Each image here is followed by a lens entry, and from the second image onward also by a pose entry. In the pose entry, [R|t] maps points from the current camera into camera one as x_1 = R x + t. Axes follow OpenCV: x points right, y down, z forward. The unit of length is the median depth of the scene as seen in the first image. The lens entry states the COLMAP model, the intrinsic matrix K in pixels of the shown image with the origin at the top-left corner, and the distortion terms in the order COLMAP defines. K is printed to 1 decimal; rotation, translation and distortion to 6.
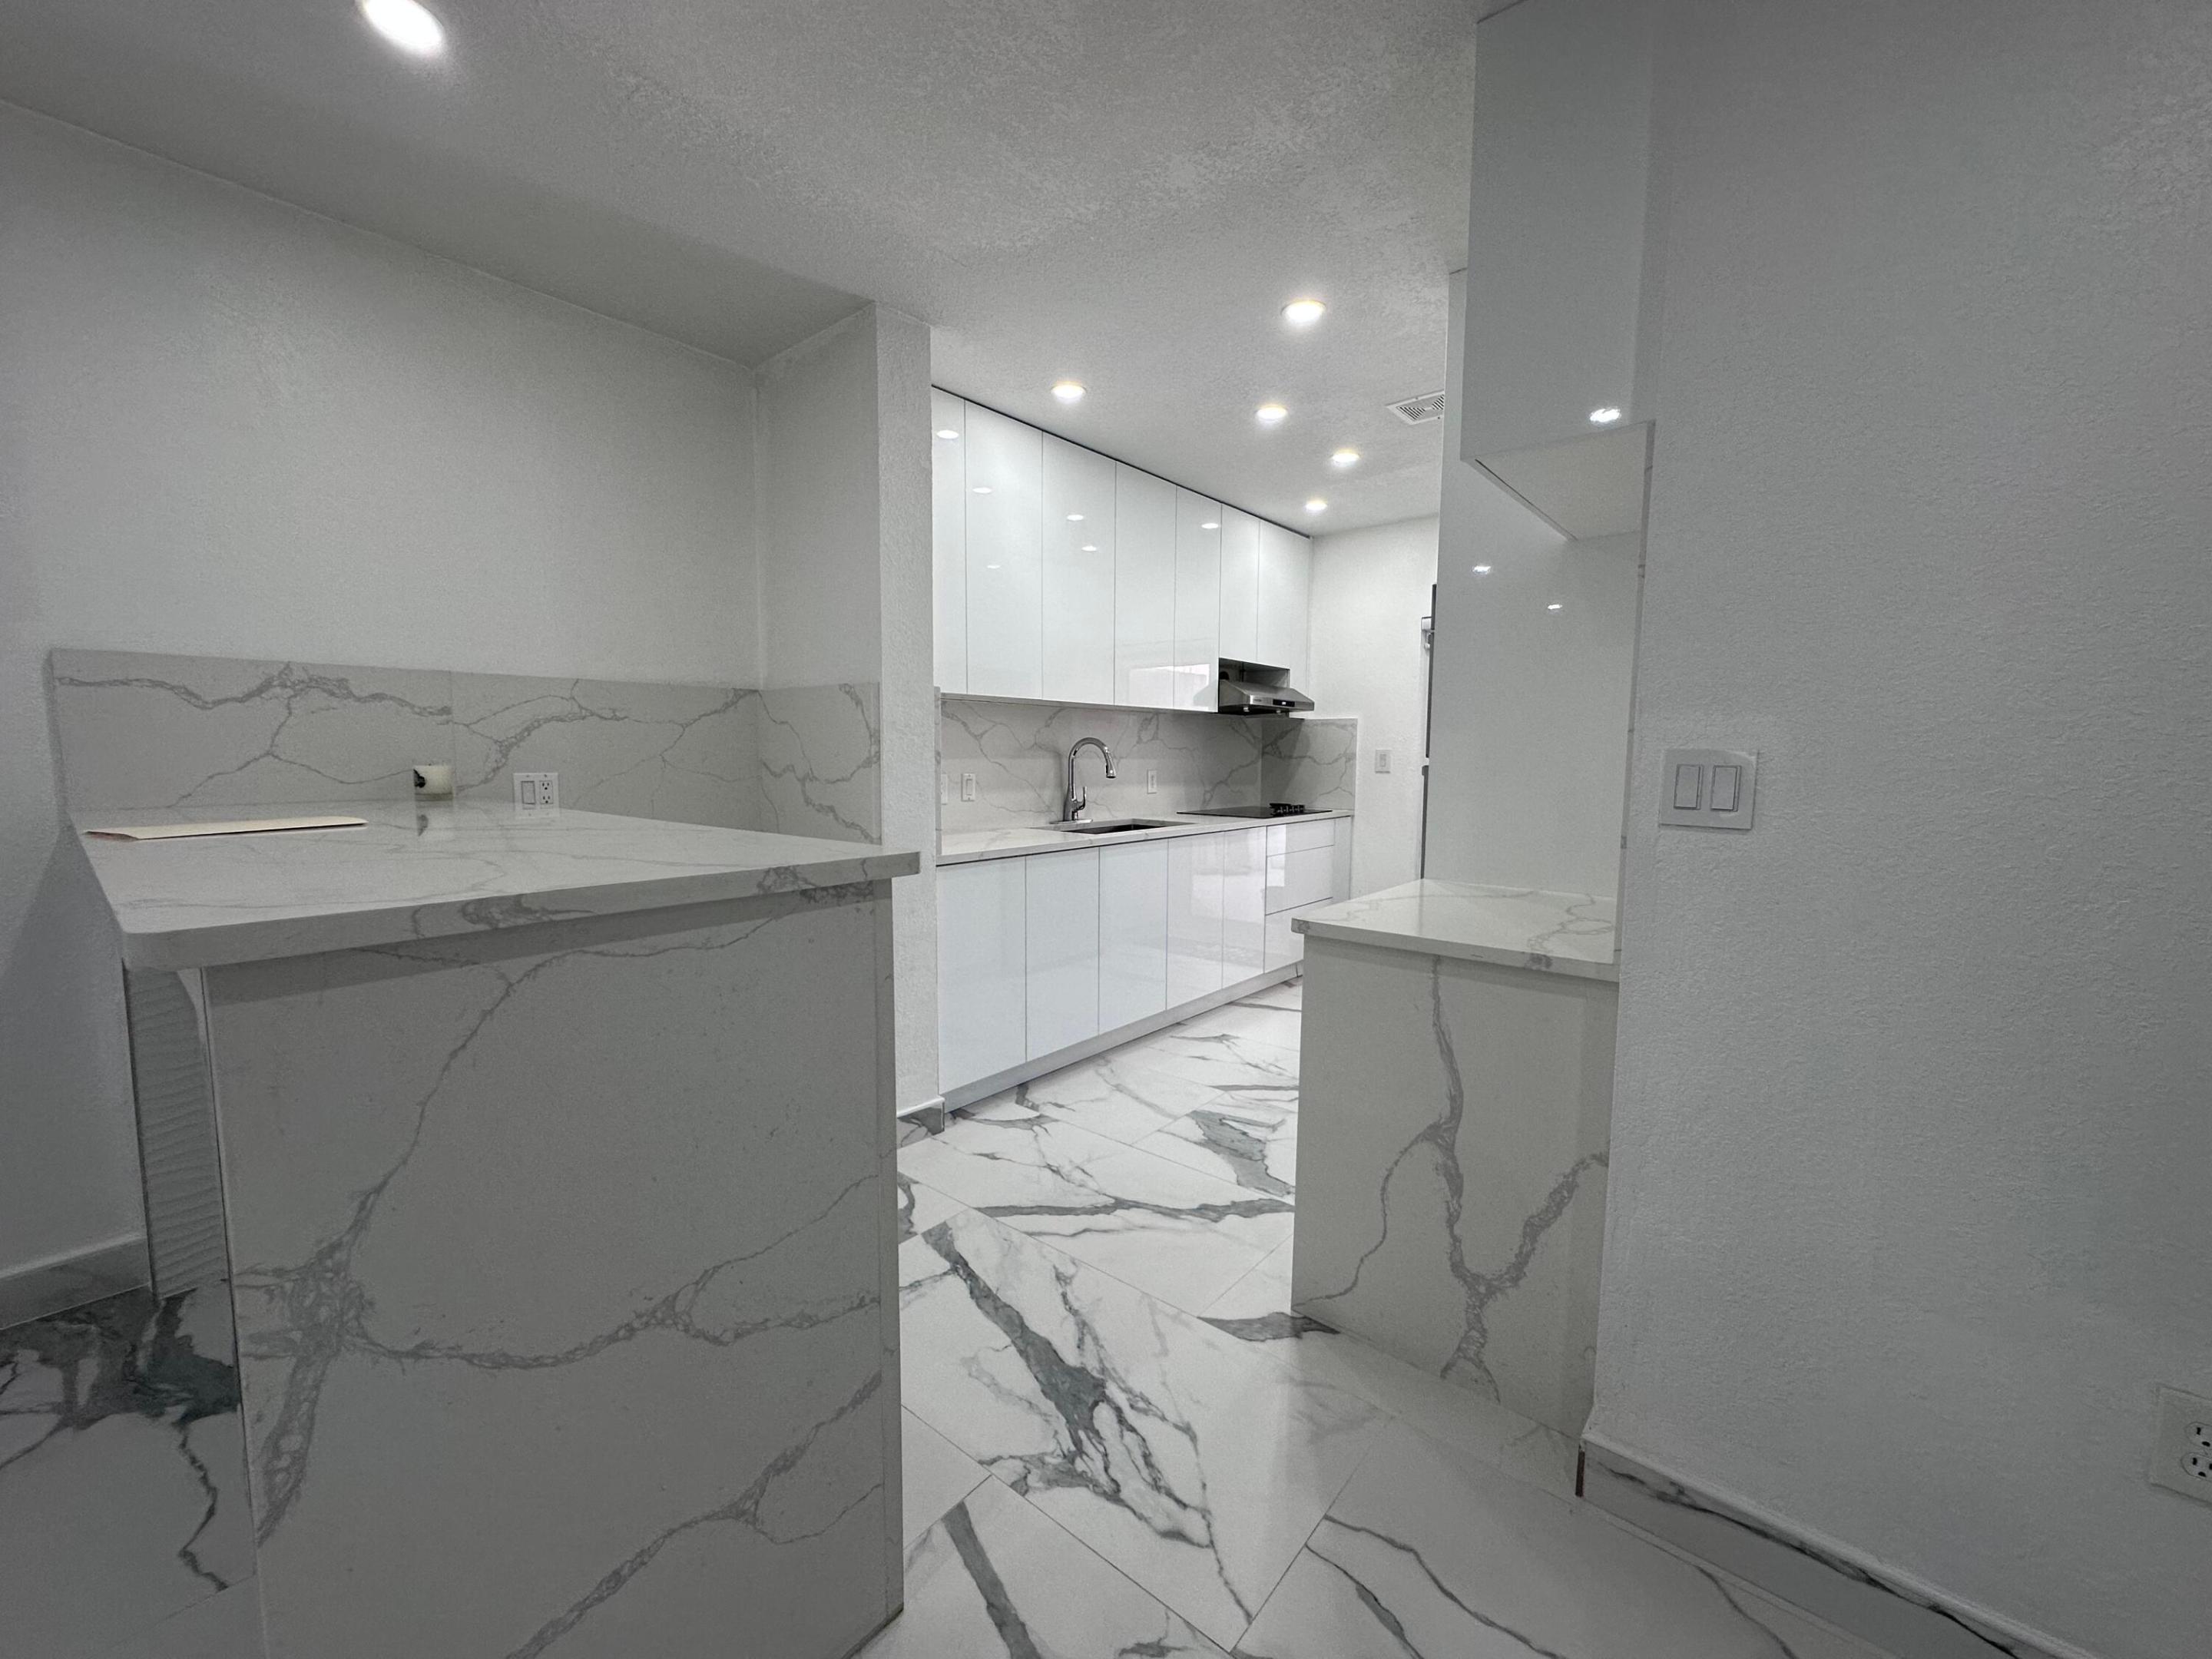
lens RADIAL K [[885.2, 0, 1108.1], [0, 885.2, 829.7], [0, 0, 1]] dist [-0.003106, 0.000574]
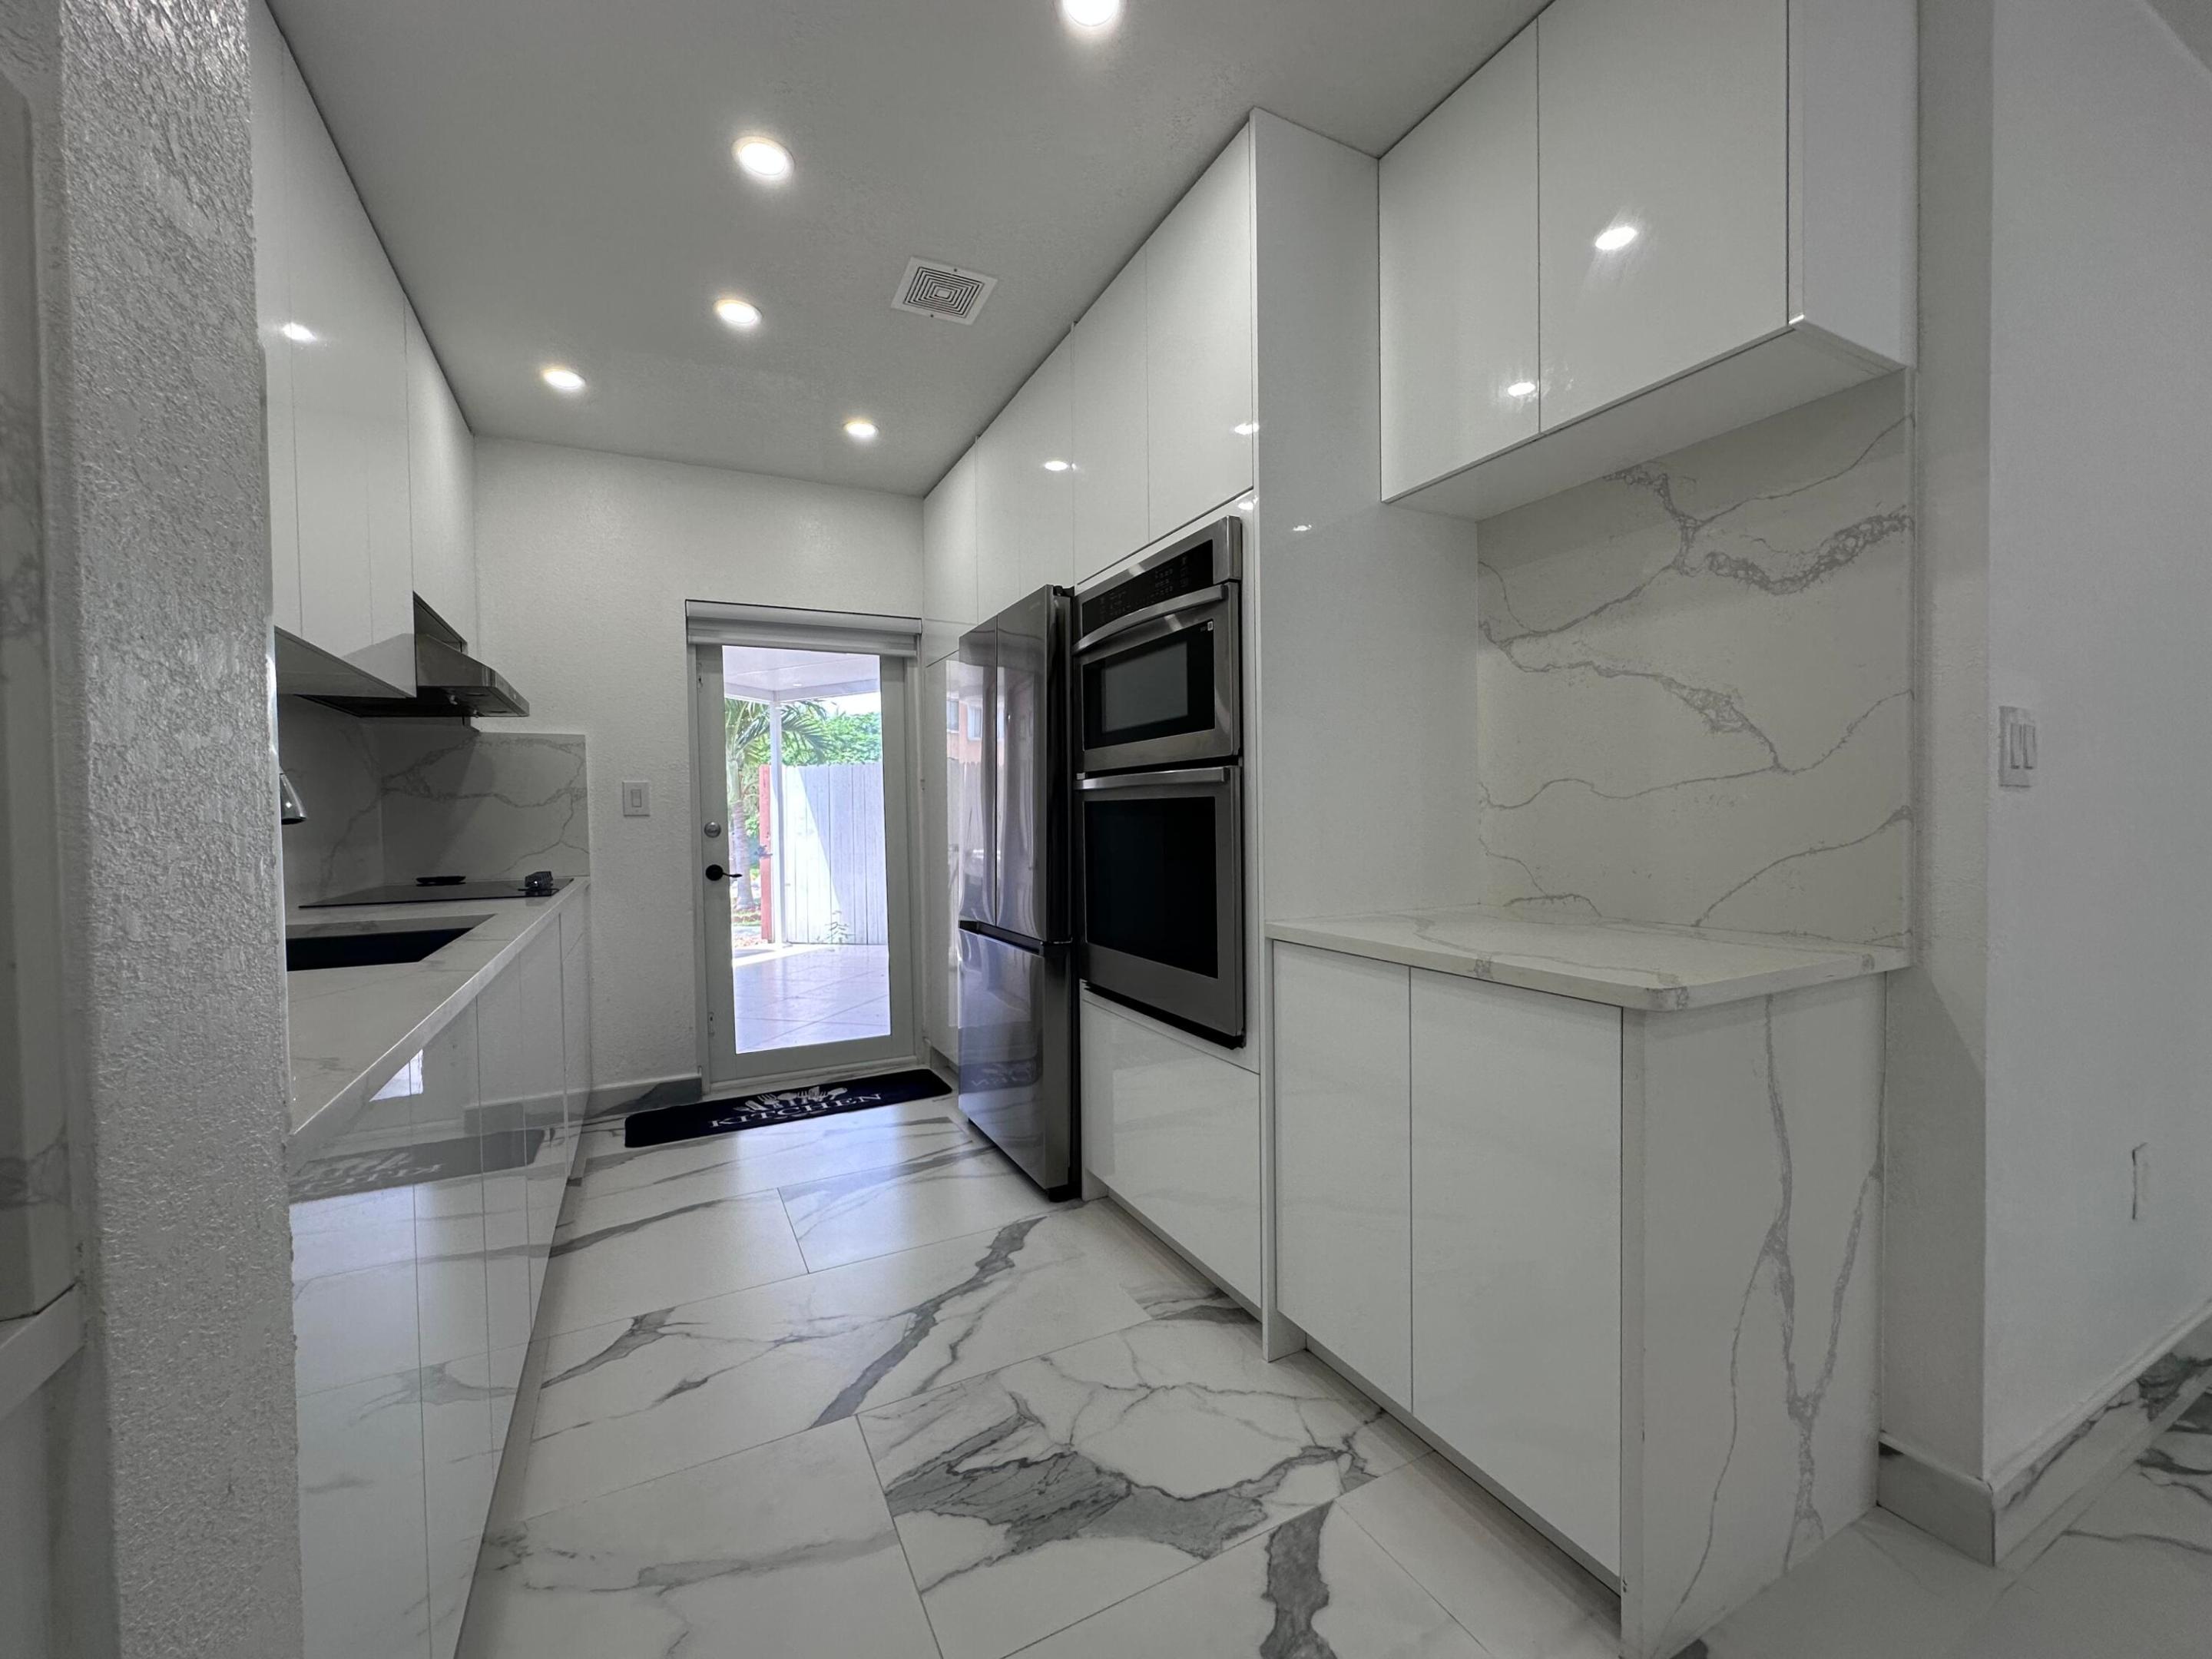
lens RADIAL K [[885.2, 0, 1108.1], [0, 885.2, 829.7], [0, 0, 1]] dist [-0.003106, 0.000574]
pose [[0.392576, -0.032590, 0.919142, -0.213992], [0.100590, 0.994898, -0.007687, -0.016383], [-0.914202, 0.095475, 0.393852, 0.511570]]
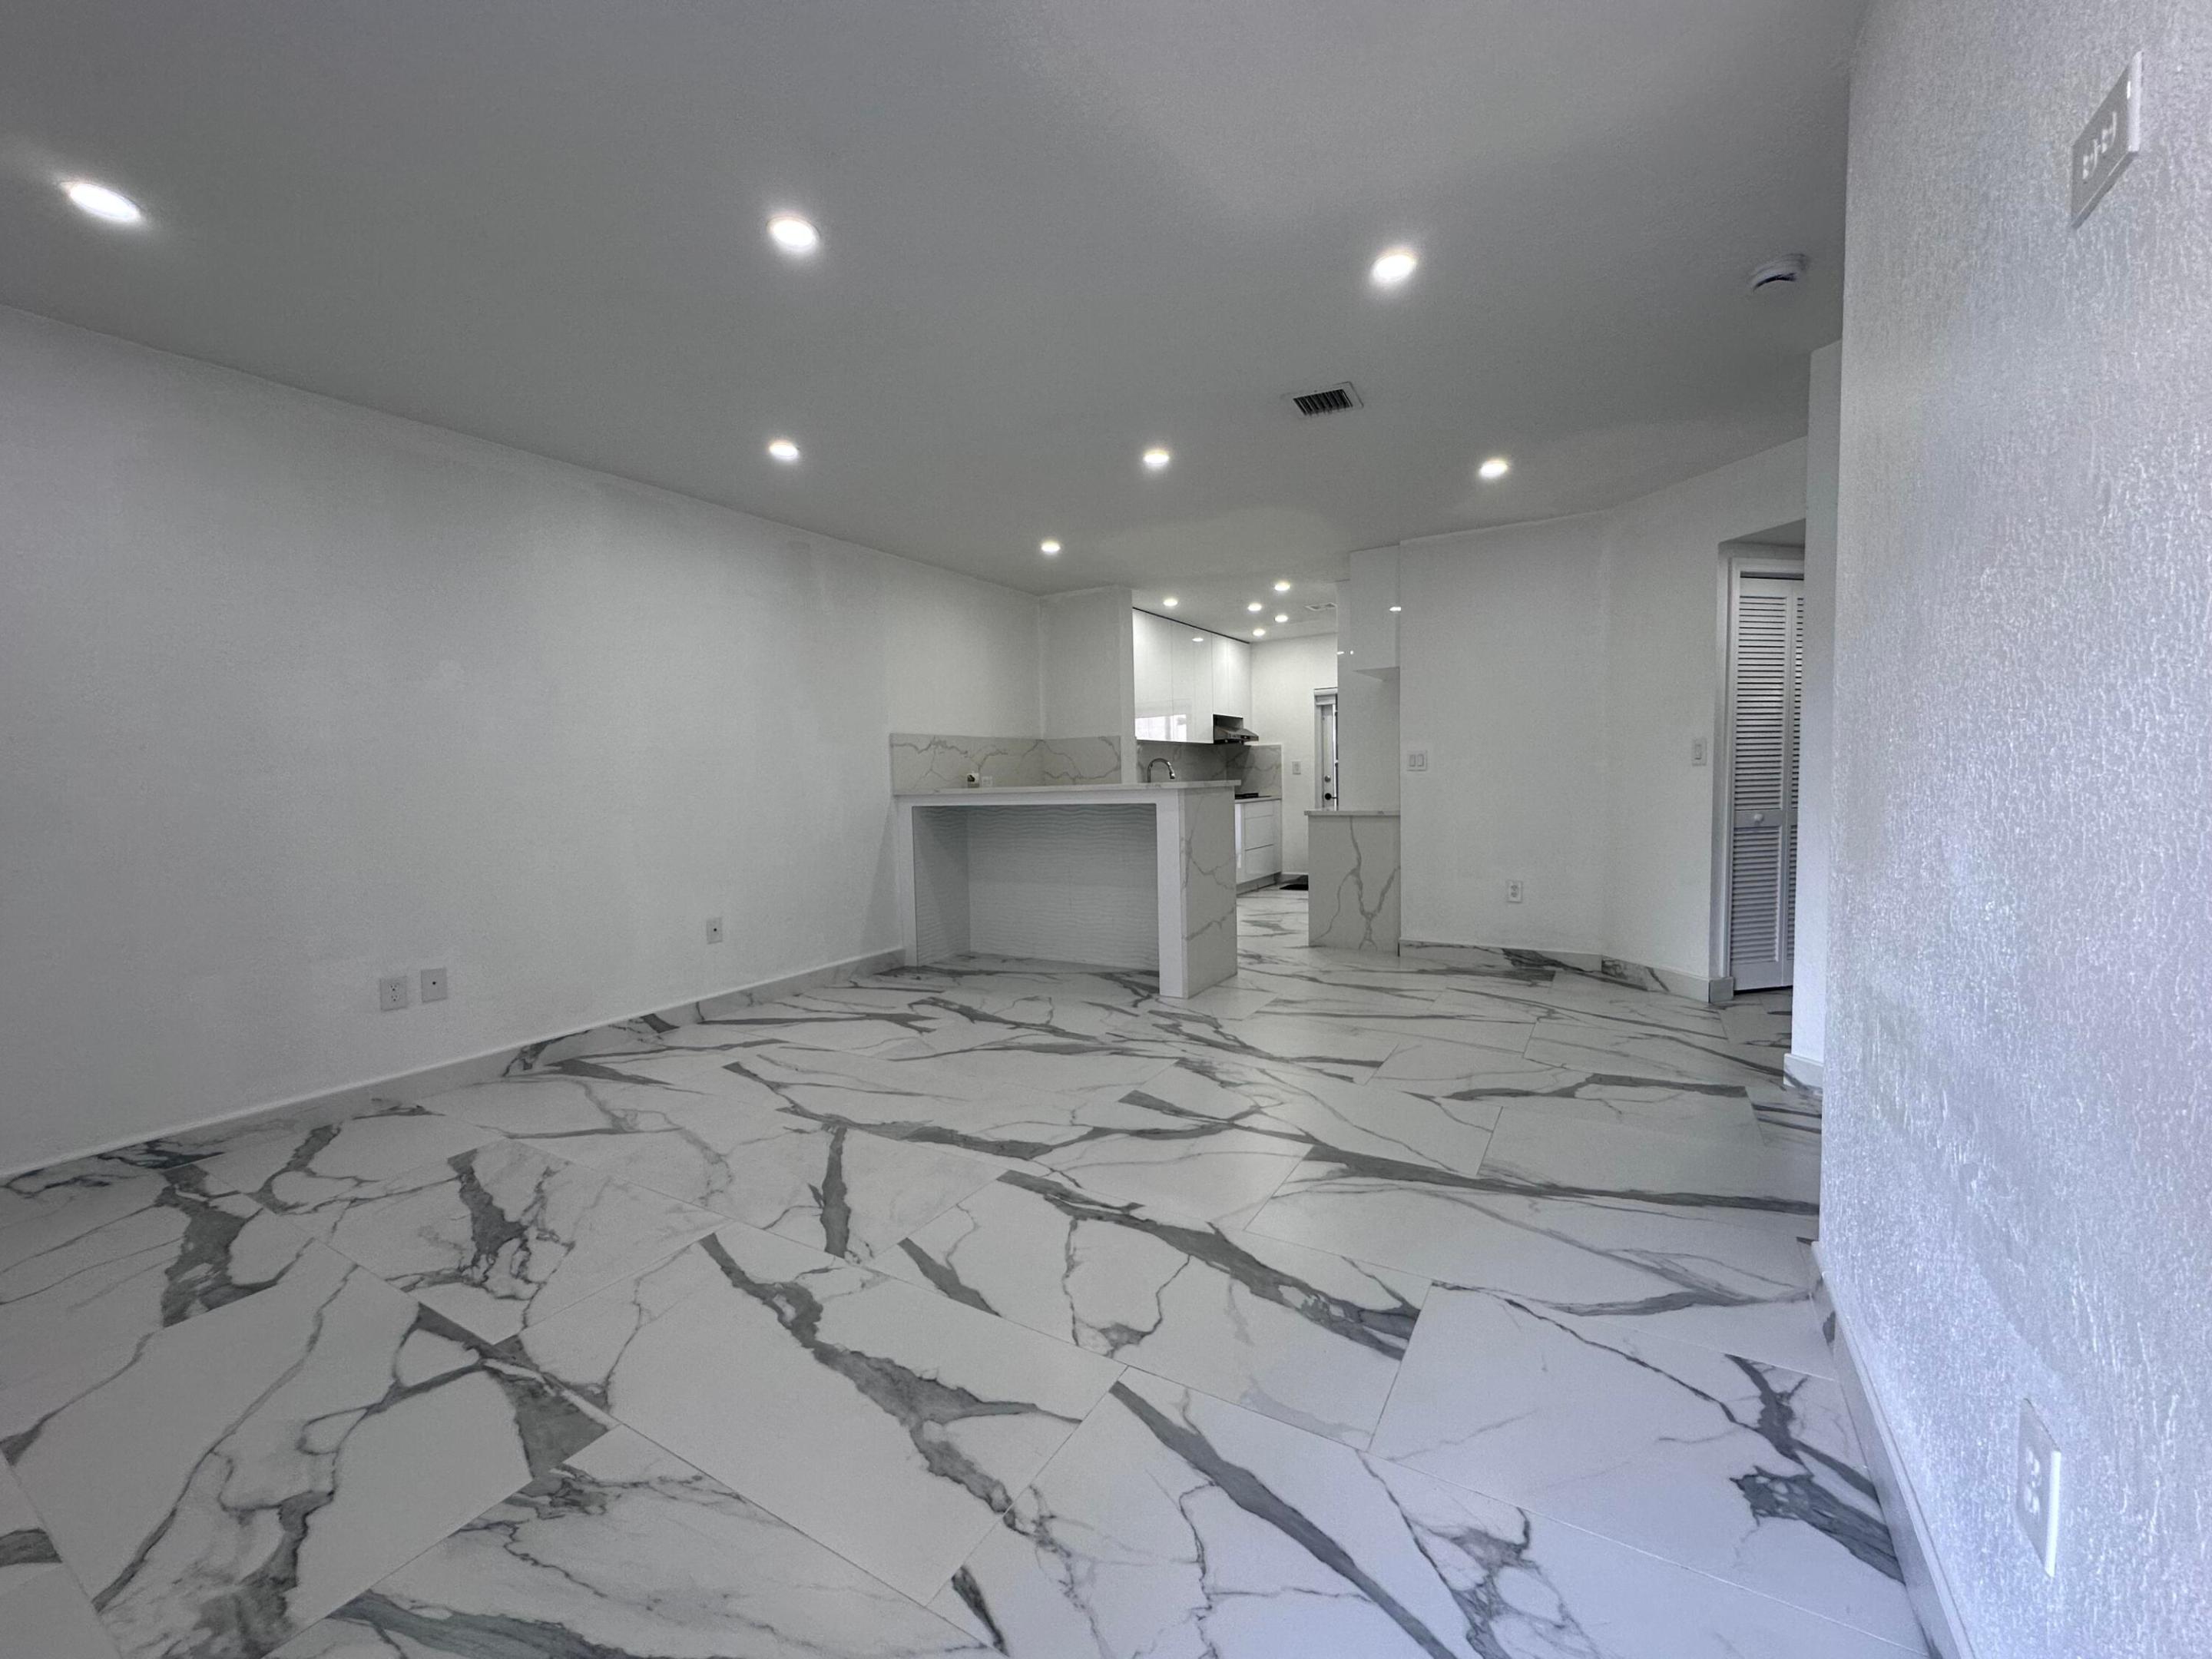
lens RADIAL K [[885.2, 0, 1108.1], [0, 885.2, 829.7], [0, 0, 1]] dist [-0.003106, 0.000574]
pose [[0.987401, -0.040933, 0.152849, -0.441413], [0.045764, 0.998554, -0.028223, 0.103431], [-0.151473, 0.034862, 0.987846, -0.908252]]
